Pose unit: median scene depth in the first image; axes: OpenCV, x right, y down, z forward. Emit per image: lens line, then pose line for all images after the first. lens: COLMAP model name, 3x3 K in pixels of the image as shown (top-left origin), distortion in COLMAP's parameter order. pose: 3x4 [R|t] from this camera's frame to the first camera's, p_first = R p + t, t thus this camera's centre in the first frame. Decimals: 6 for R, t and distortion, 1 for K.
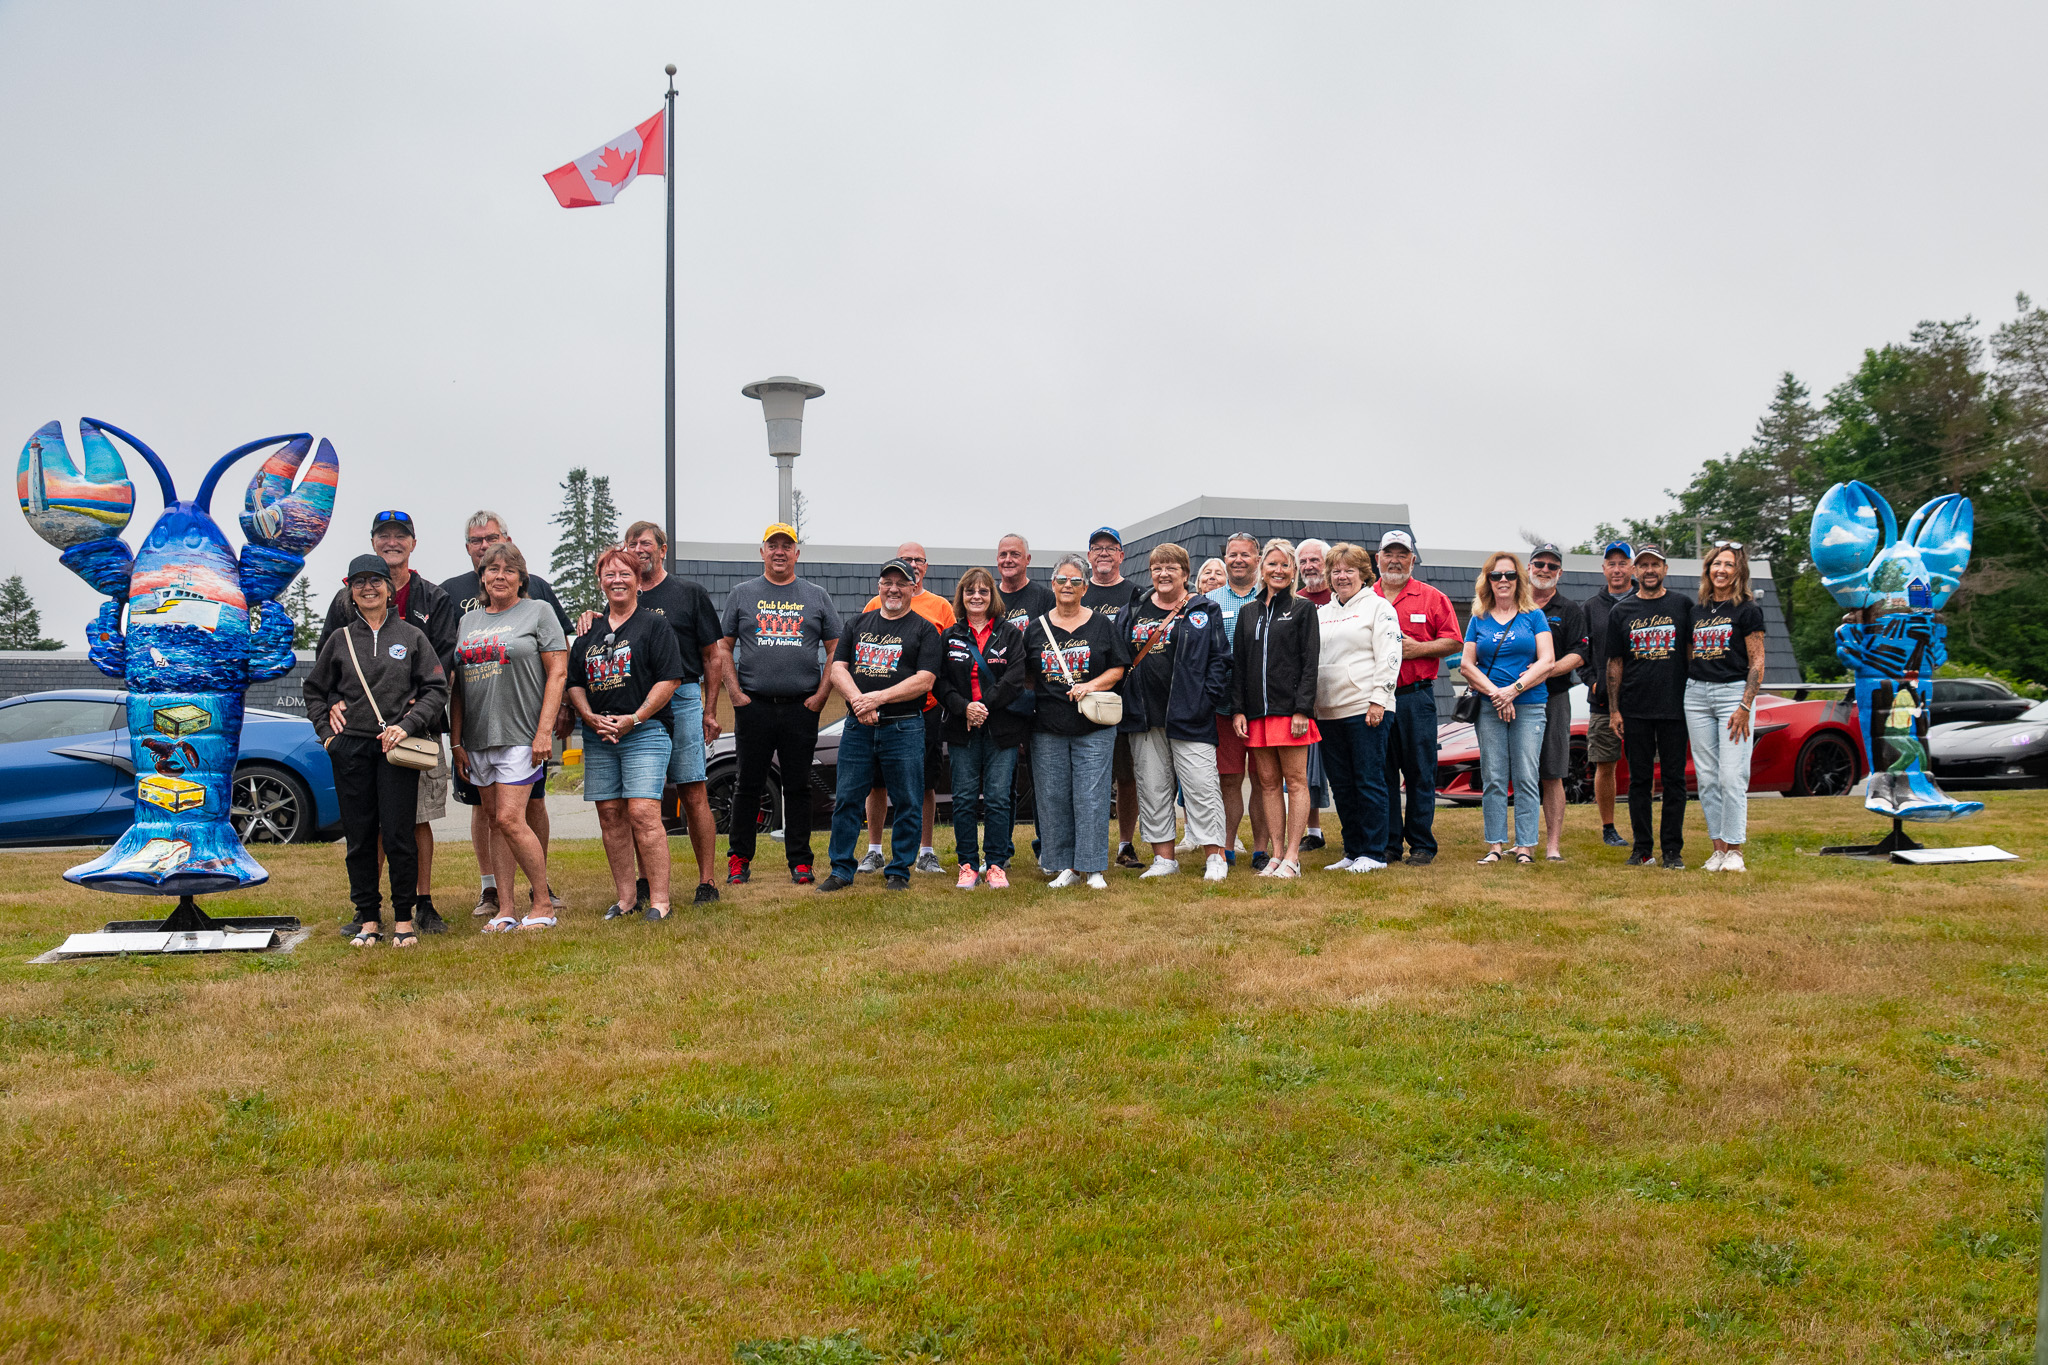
lens RADIAL K [[1452.3, 0, 1008.2], [0, 1452.3, 746.2], [0, 0, 1]] dist [-0.084551, 0.054870]
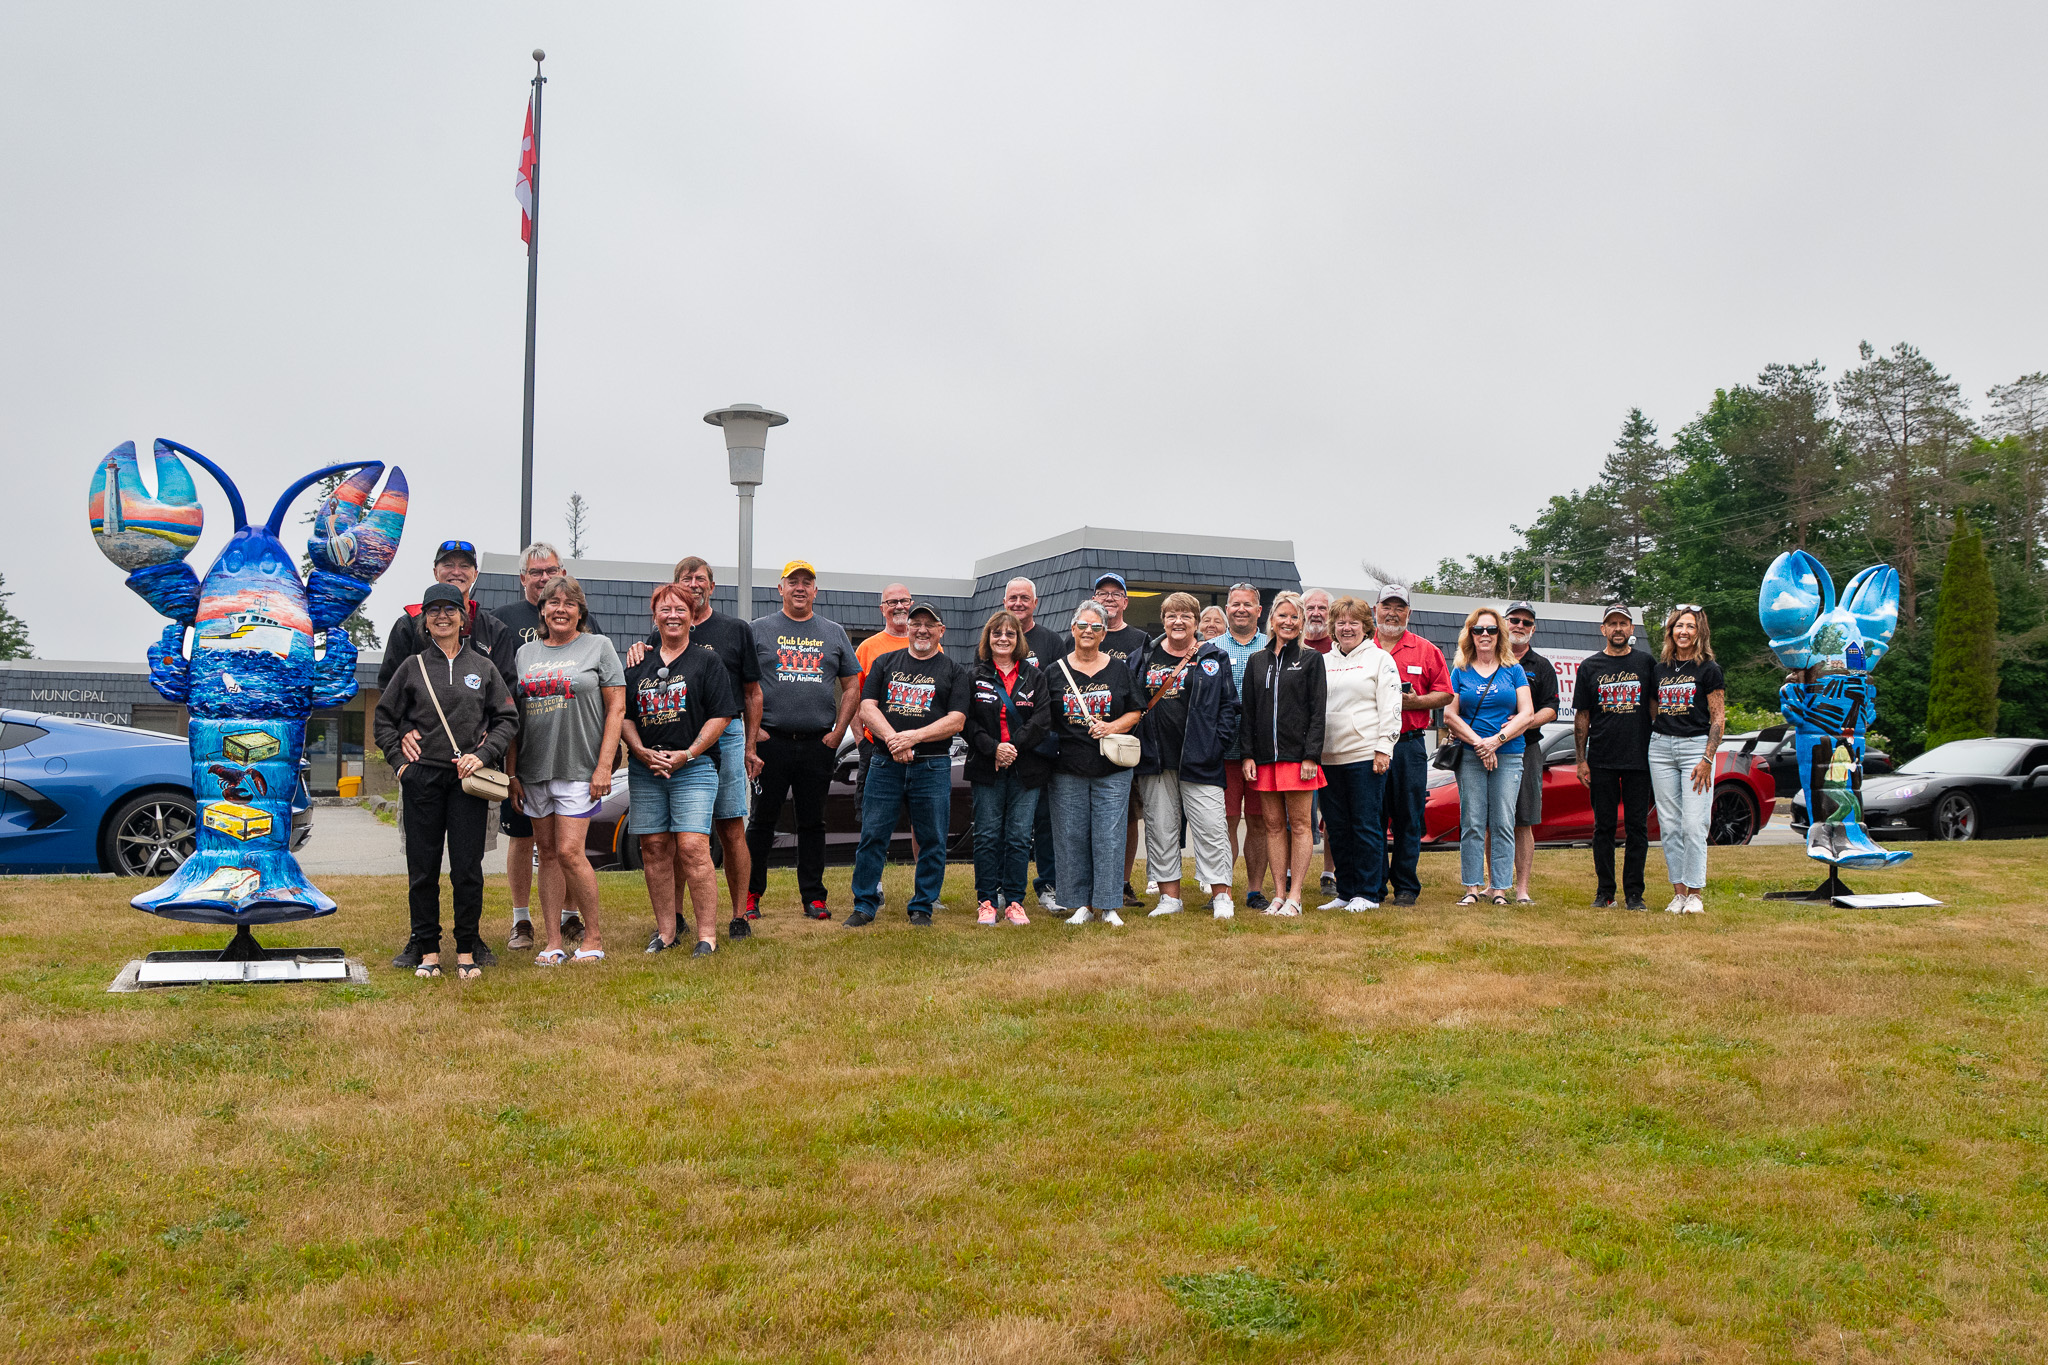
lens RADIAL K [[1585.9, 0, 977.3], [0, 1585.9, 740.6], [0, 0, 1]] dist [-0.083697, 0.059148]
pose [[0.993964, 0.019097, 0.108034, -0.153662], [-0.016198, 0.999486, -0.027650, -0.000682], [-0.108506, 0.025733, 0.993763, -0.104390]]
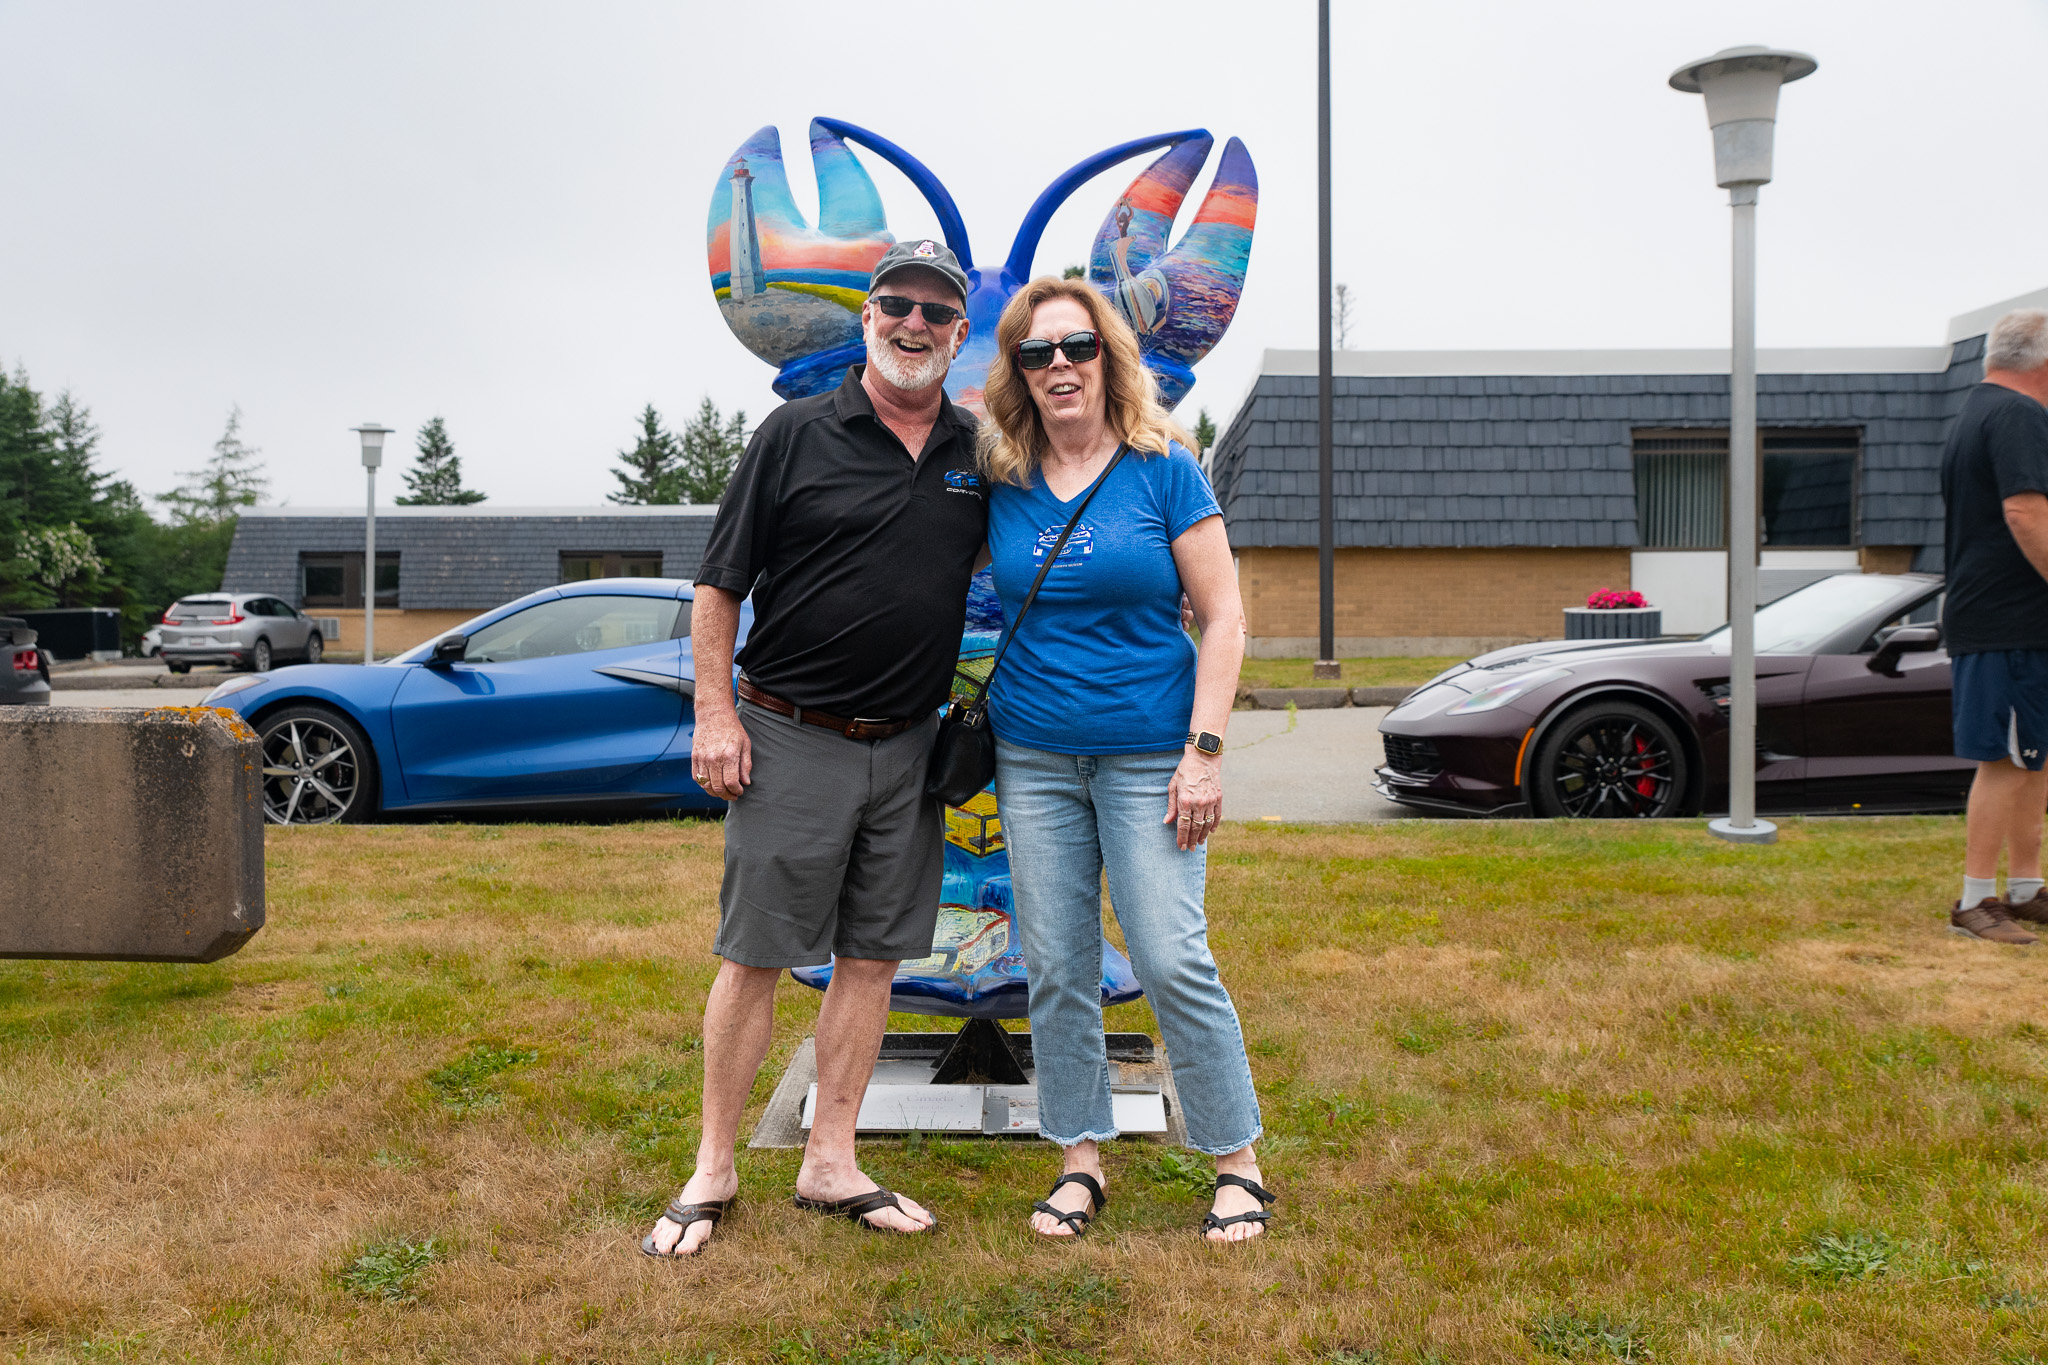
lens RADIAL K [[1885.6, 0, 1045.5], [0, 1885.6, 659.0], [0, 0, 1]] dist [-0.046967, 0.131252]
pose [[0.956011, 0.012657, -0.293059, -0.276798], [-0.006378, 0.999729, 0.022371, -0.033136], [0.293262, -0.019517, 0.955833, 0.259184]]
